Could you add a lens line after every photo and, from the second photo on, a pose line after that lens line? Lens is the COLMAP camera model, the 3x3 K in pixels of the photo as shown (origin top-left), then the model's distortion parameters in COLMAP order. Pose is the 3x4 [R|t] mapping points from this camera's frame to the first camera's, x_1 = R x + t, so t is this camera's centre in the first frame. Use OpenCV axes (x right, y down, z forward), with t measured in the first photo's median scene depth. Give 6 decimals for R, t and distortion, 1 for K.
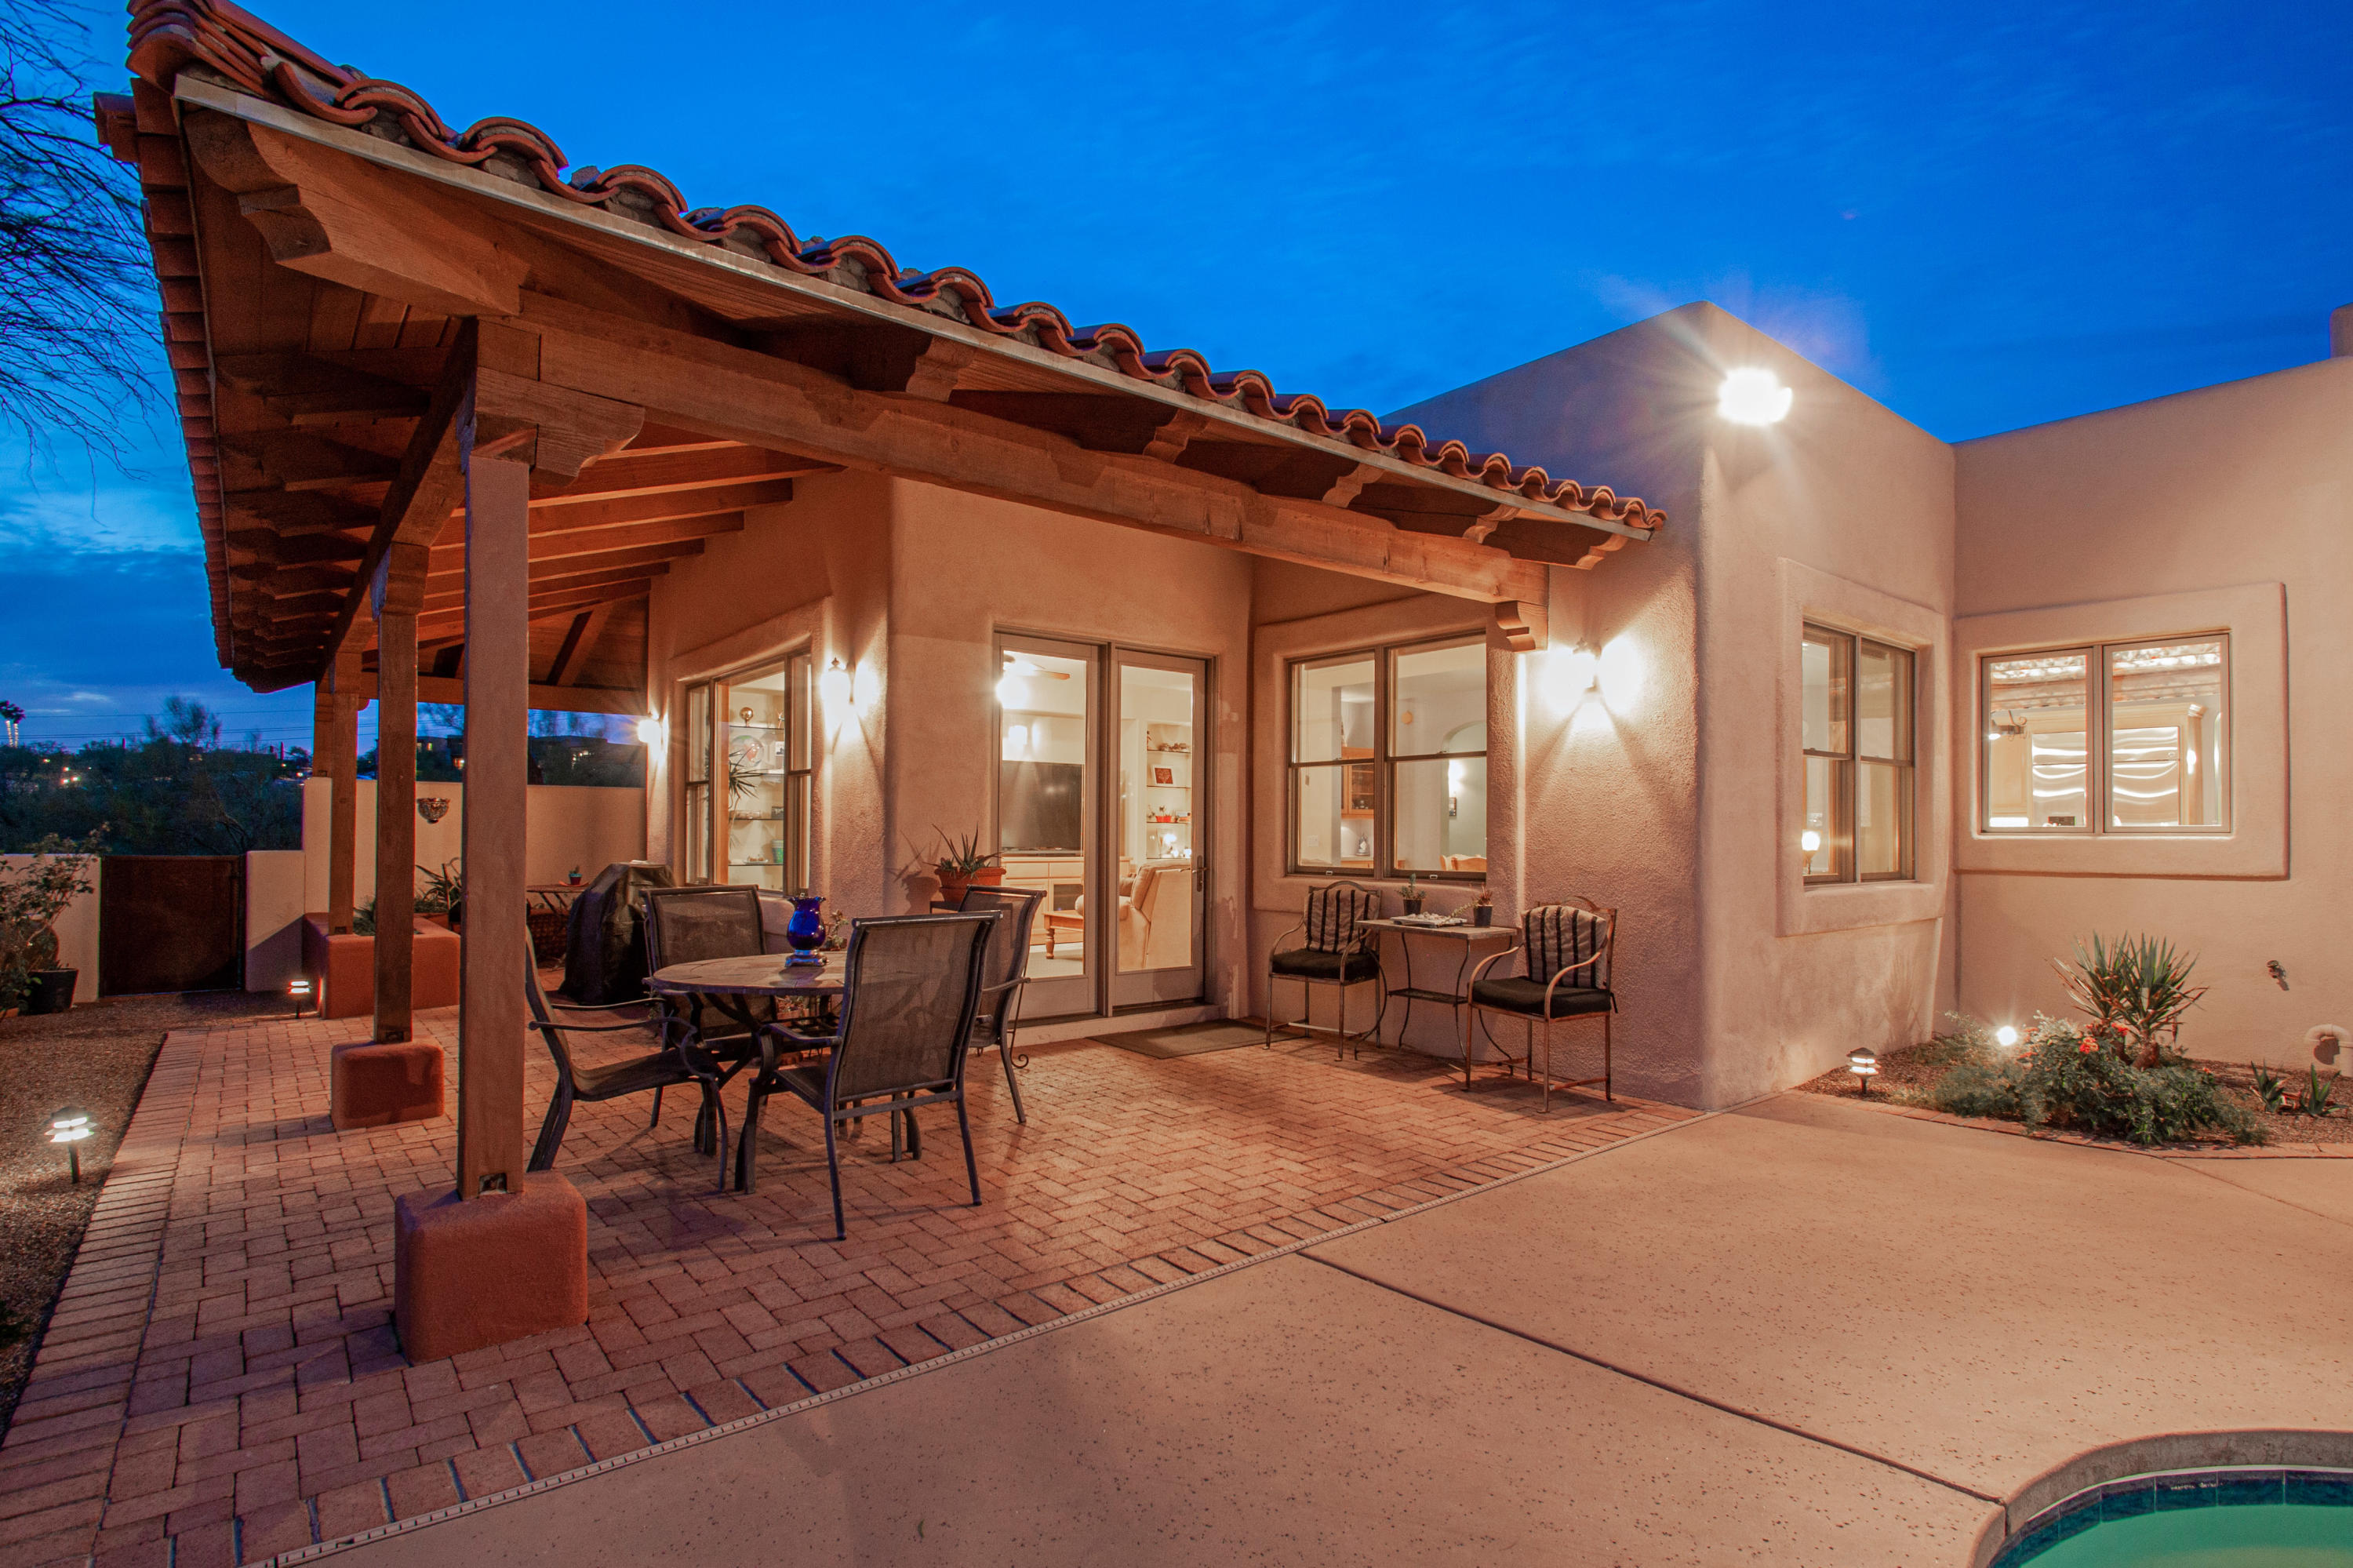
lens RADIAL K [[1176.7, 0, 1143.6], [0, 1176.7, 819.4], [0, 0, 1]] dist [-0.002880, -0.000975]
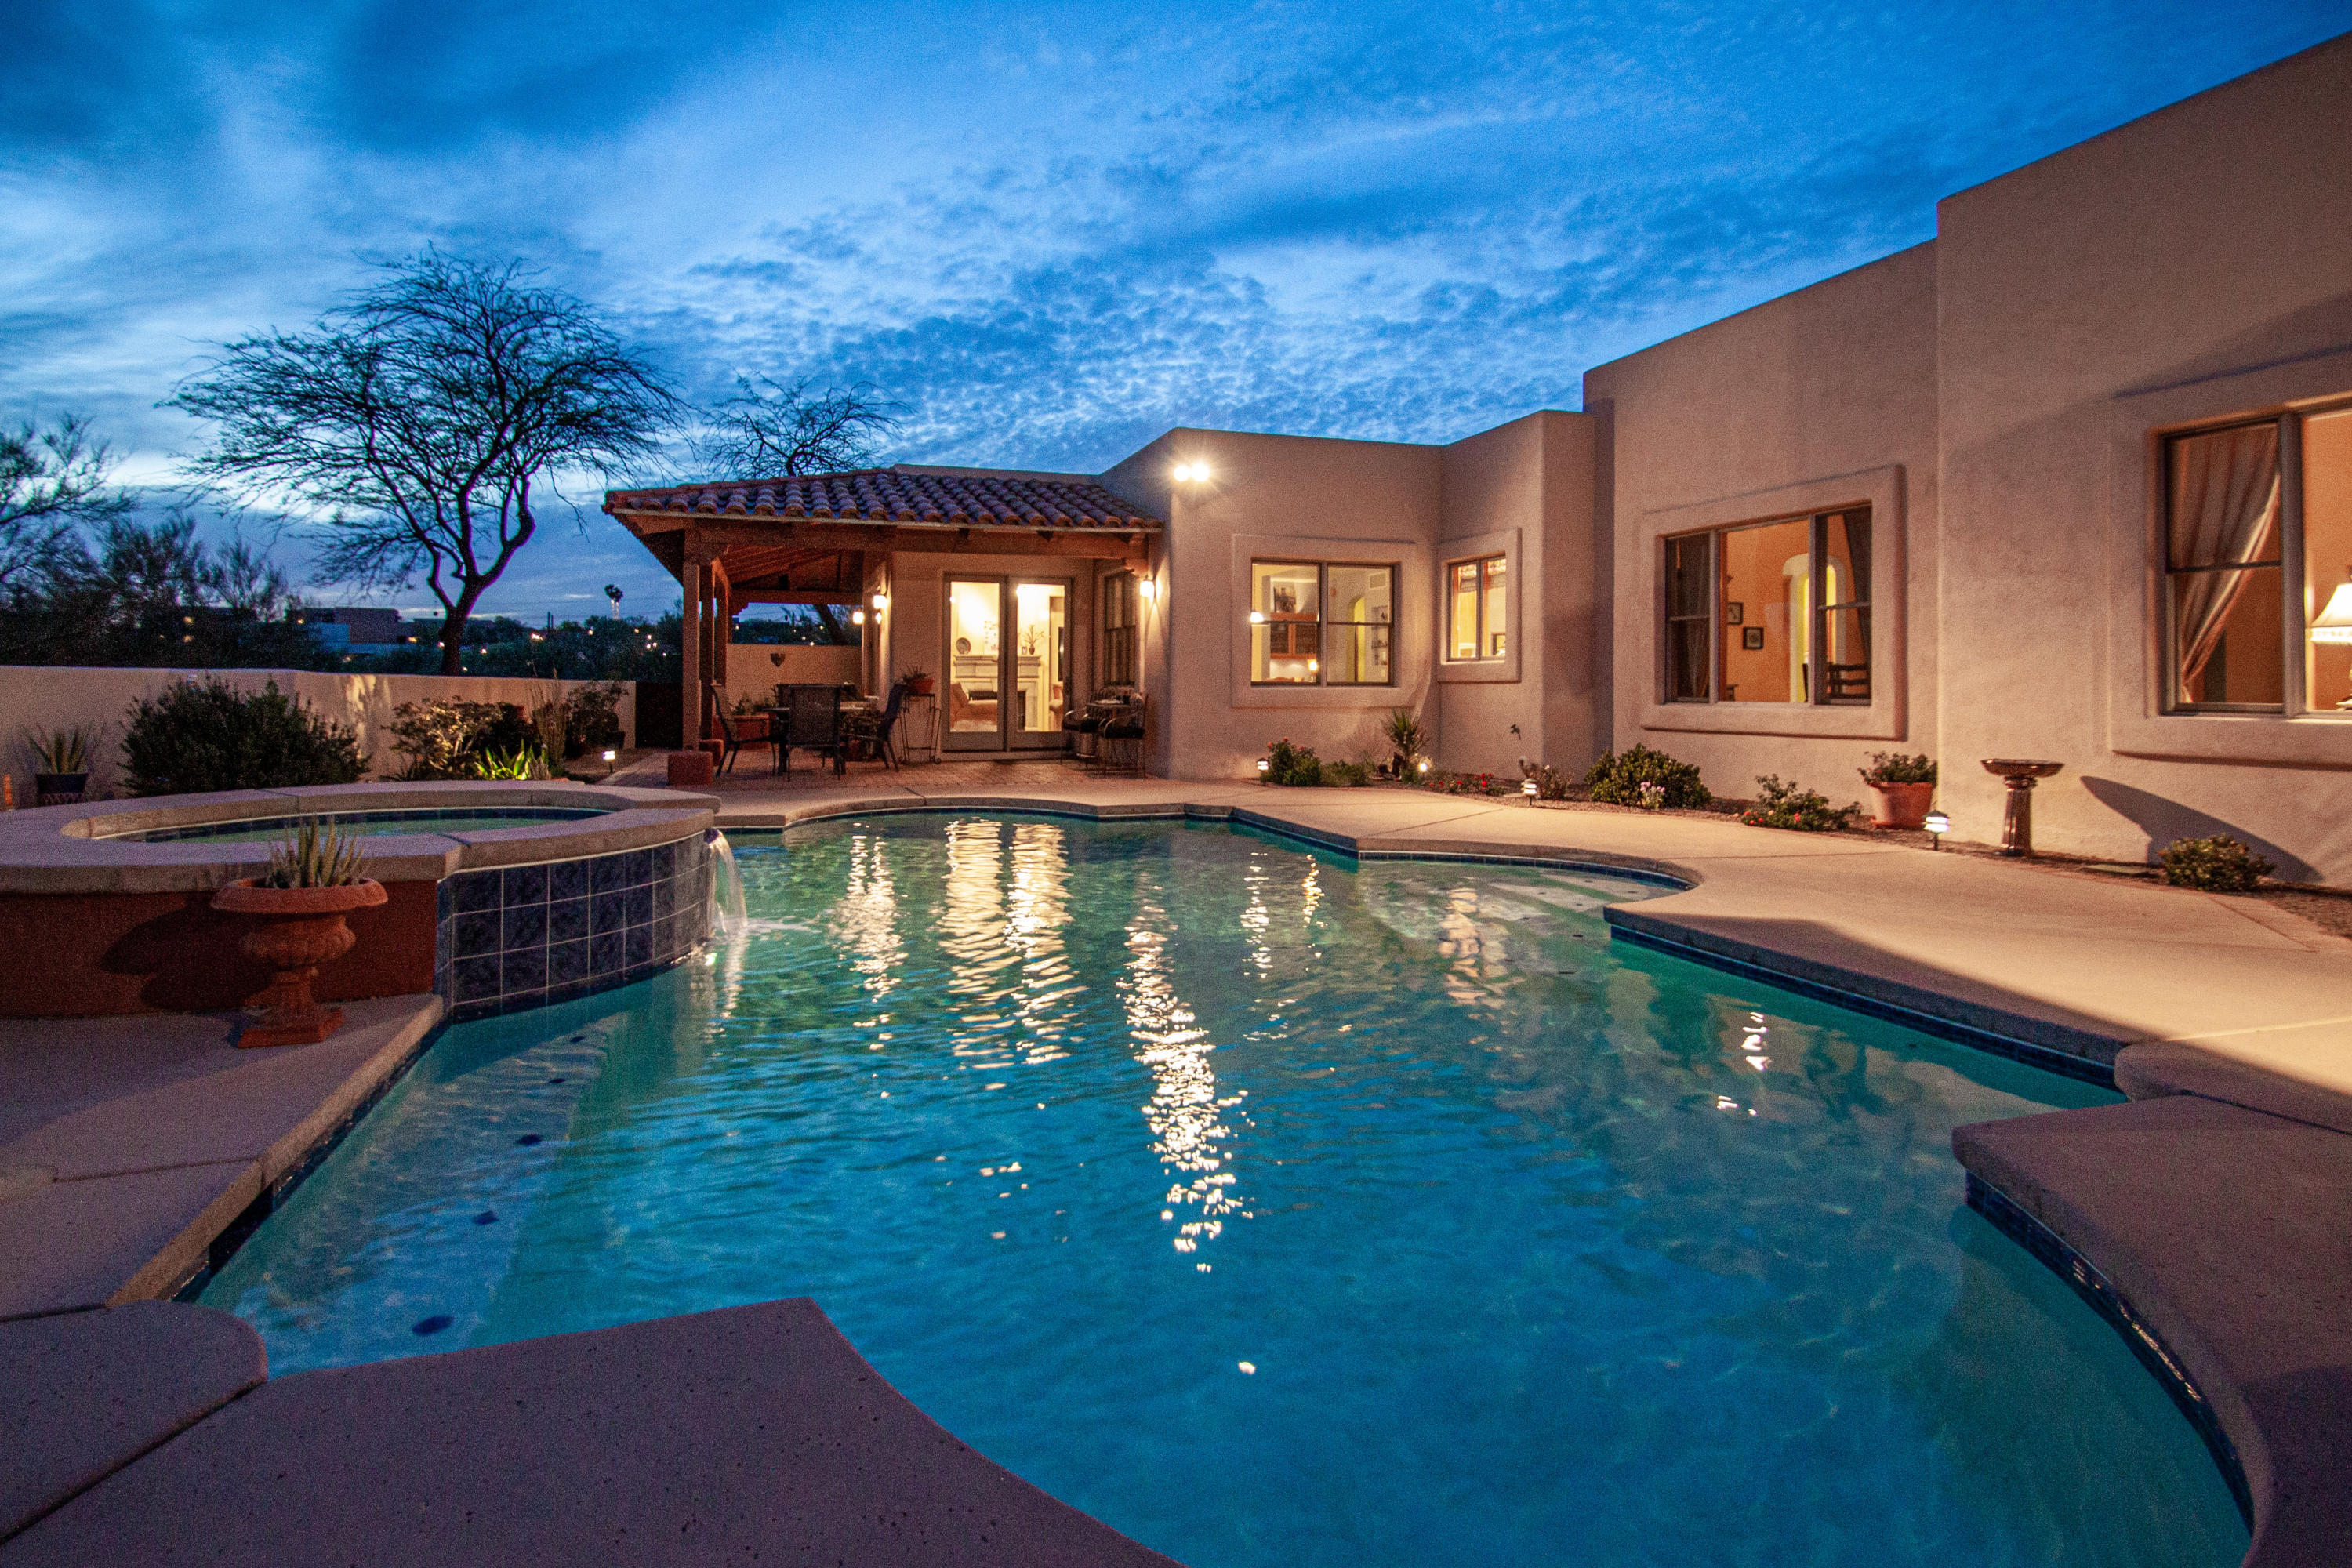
lens RADIAL K [[1150.4, 0, 1133.7], [0, 1150.4, 677.7], [0, 0, 1]] dist [-0.002963, -0.000461]
pose [[0.940869, -0.004569, -0.338739, 0.913782], [0.006444, 0.999970, 0.004412, 0.027421], [0.338709, -0.006334, 0.940870, -0.898152]]
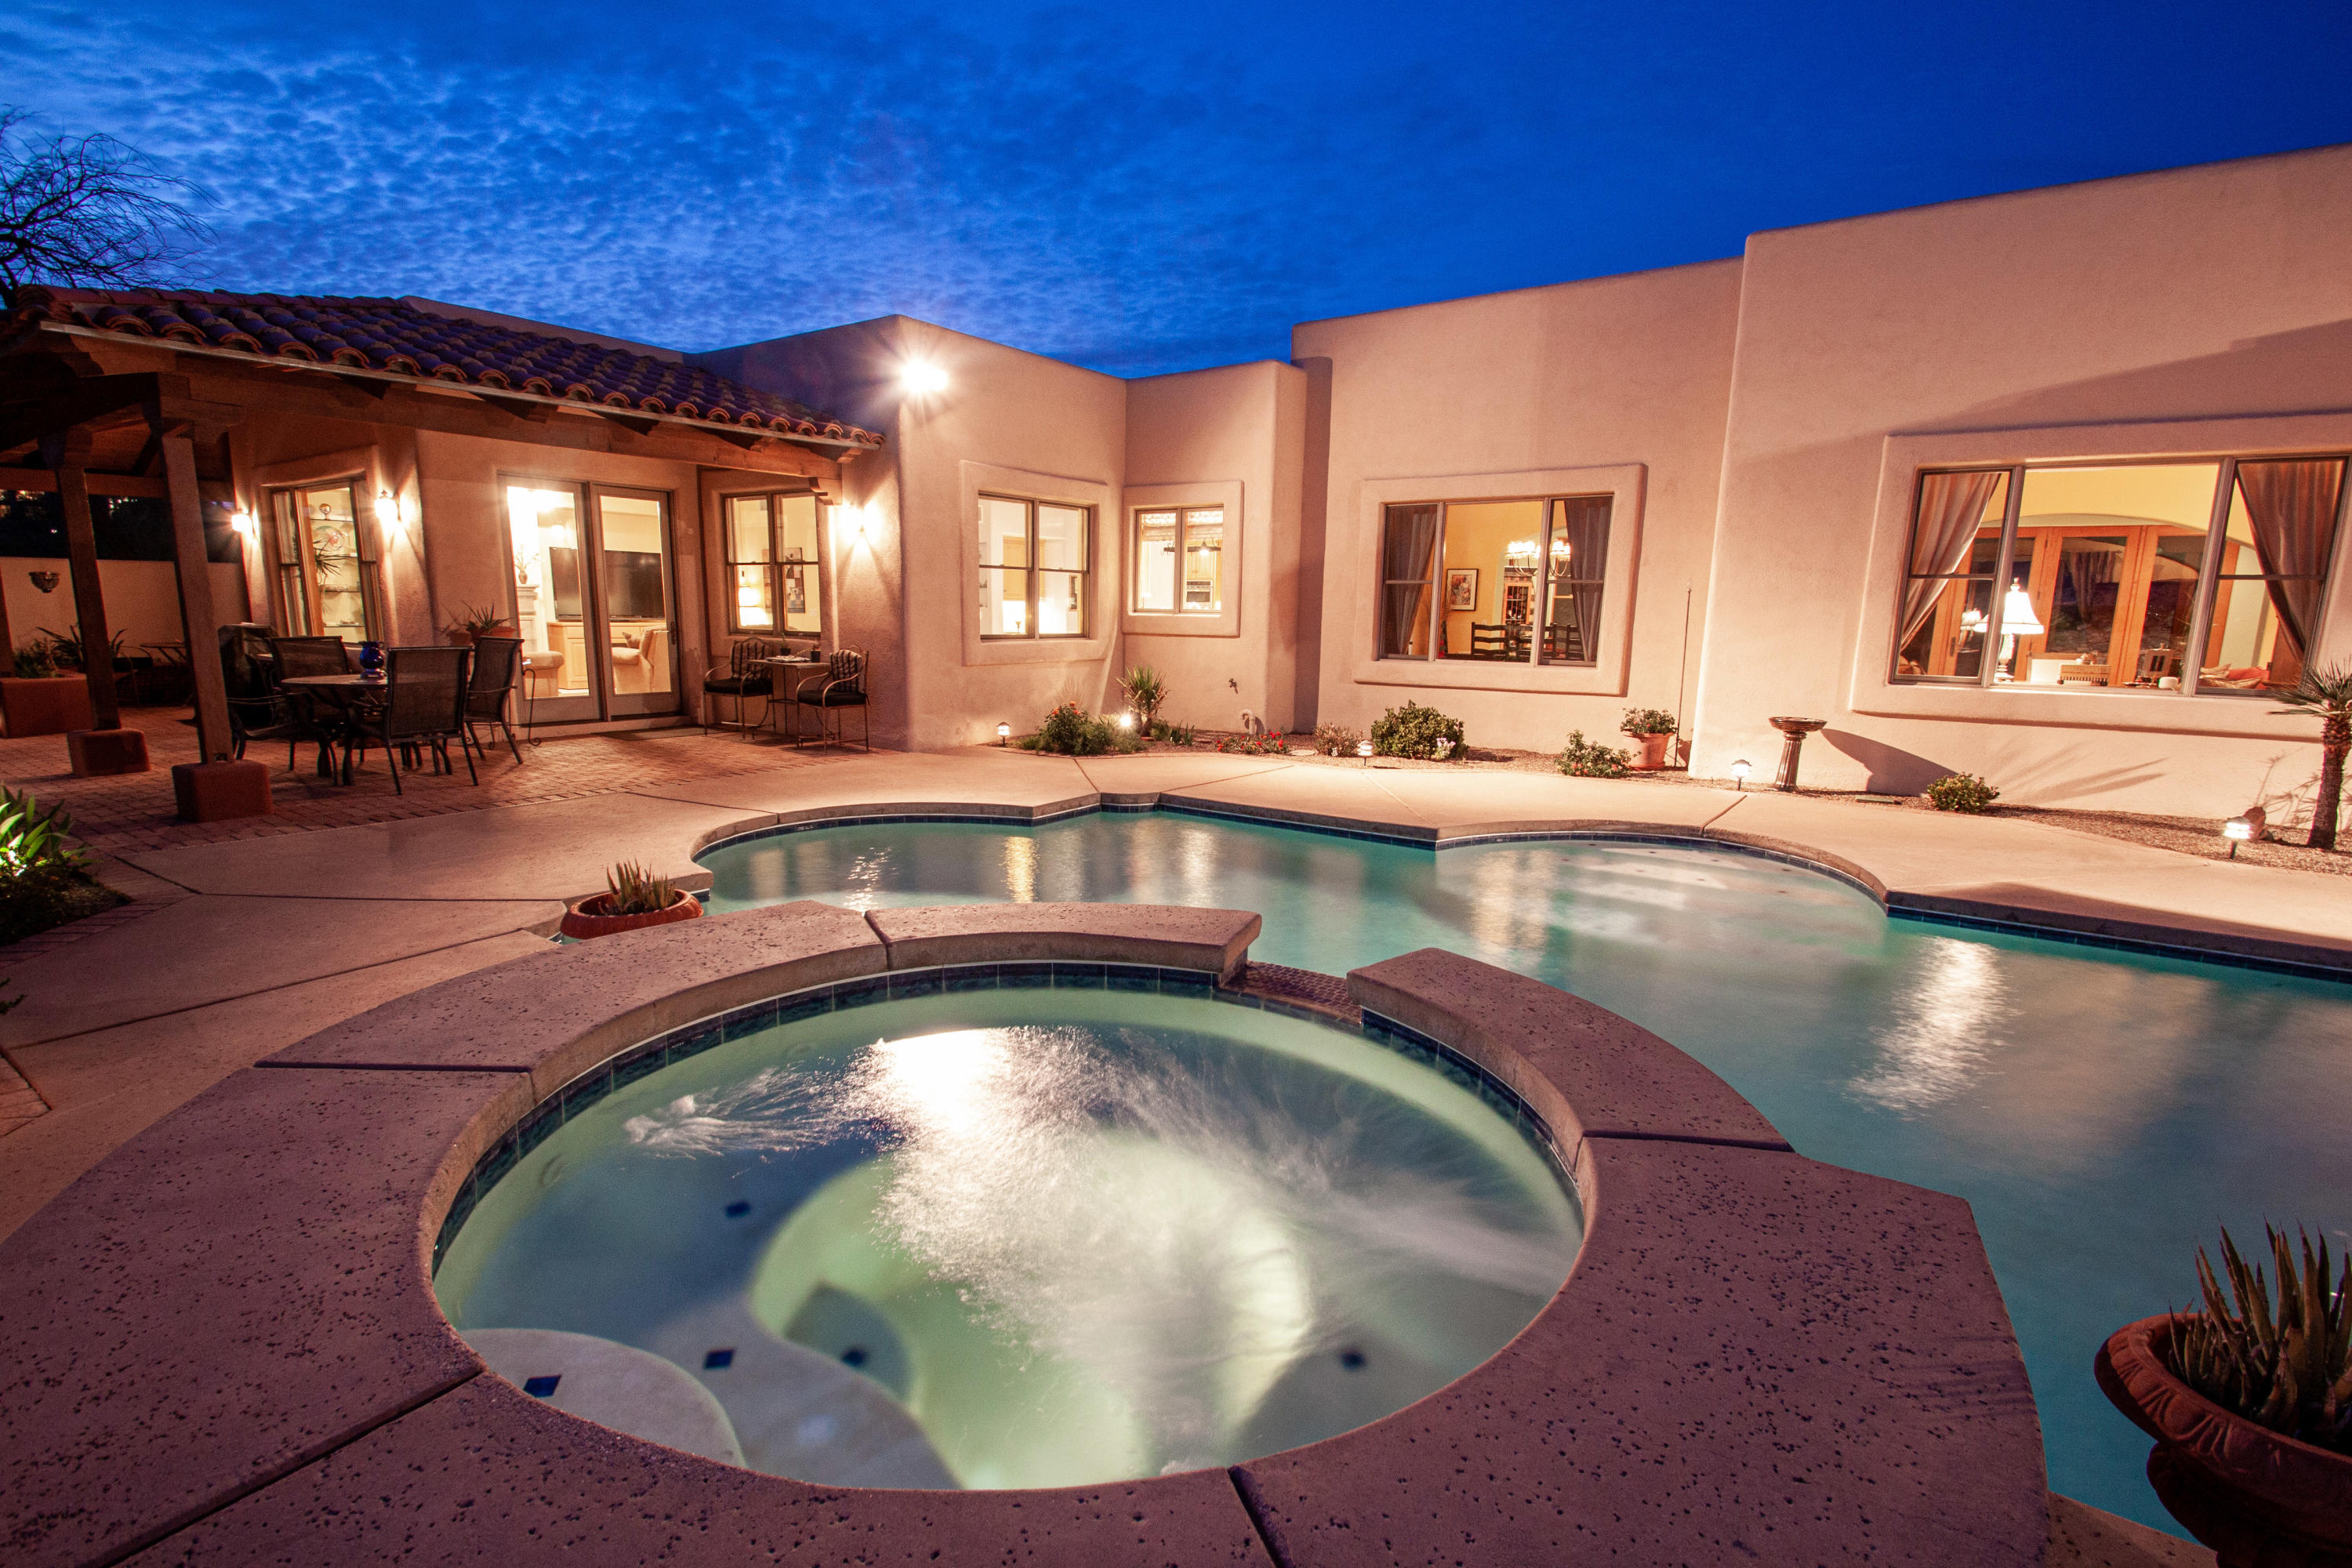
lens RADIAL K [[1098.3, 0, 1139.4], [0, 1098.3, 817.2], [0, 0, 1]] dist [0.014861, -0.018244]
pose [[0.959001, -0.042672, 0.280172, 0.250994], [-0.014883, 0.979652, 0.200151, -0.018568], [-0.283012, -0.196115, 0.938852, -0.684668]]
